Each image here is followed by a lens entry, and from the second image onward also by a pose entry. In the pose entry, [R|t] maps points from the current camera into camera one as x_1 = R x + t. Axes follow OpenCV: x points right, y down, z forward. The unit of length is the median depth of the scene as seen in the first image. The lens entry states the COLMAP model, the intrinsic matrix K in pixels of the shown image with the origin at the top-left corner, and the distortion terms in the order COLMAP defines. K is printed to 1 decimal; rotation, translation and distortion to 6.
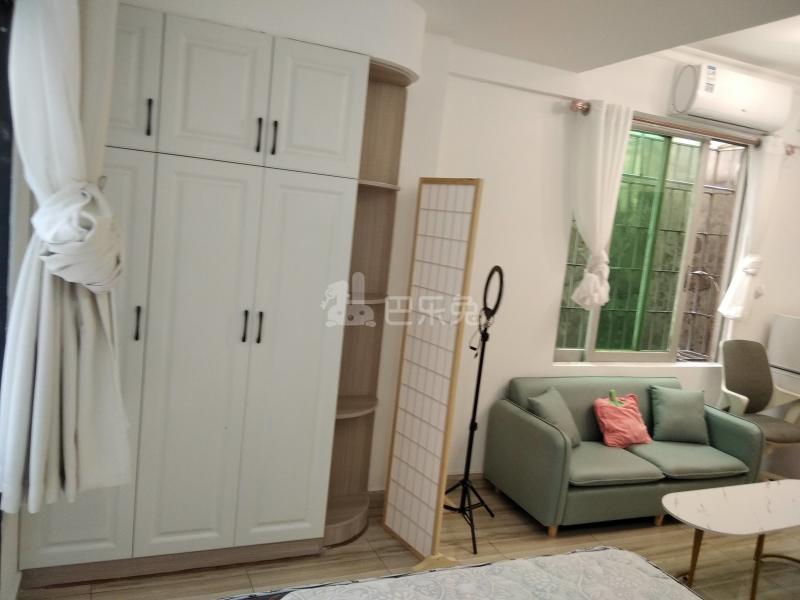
lens RADIAL K [[650.5, 0, 400.0], [0, 650.5, 300.0], [0, 0, 1]] dist [0.006730, -0.001587]
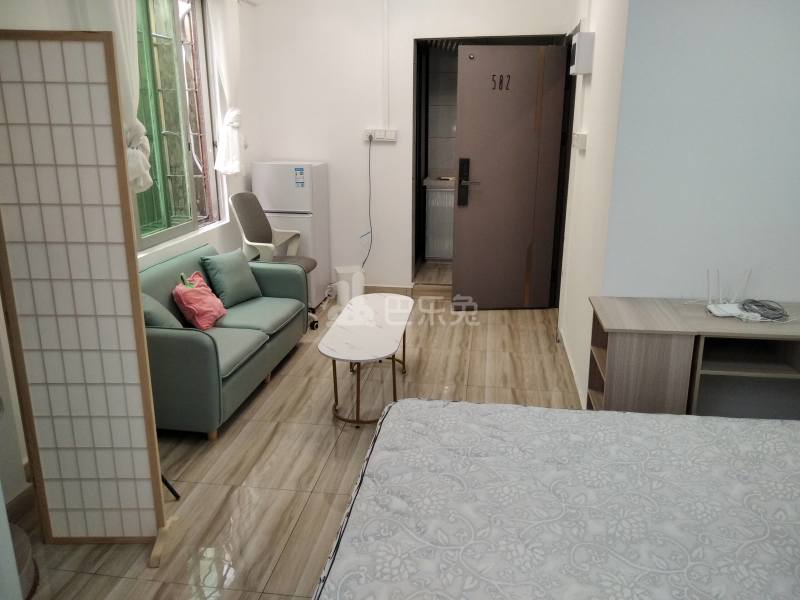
lens RADIAL K [[650.5, 0, 400.0], [0, 650.5, 300.0], [0, 0, 1]] dist [0.006730, -0.001587]
pose [[0.523175, -0.325830, 0.787479, -0.251758], [0.149129, 0.944771, 0.291836, -0.049171], [-0.839076, -0.035245, 0.542871, 0.238051]]
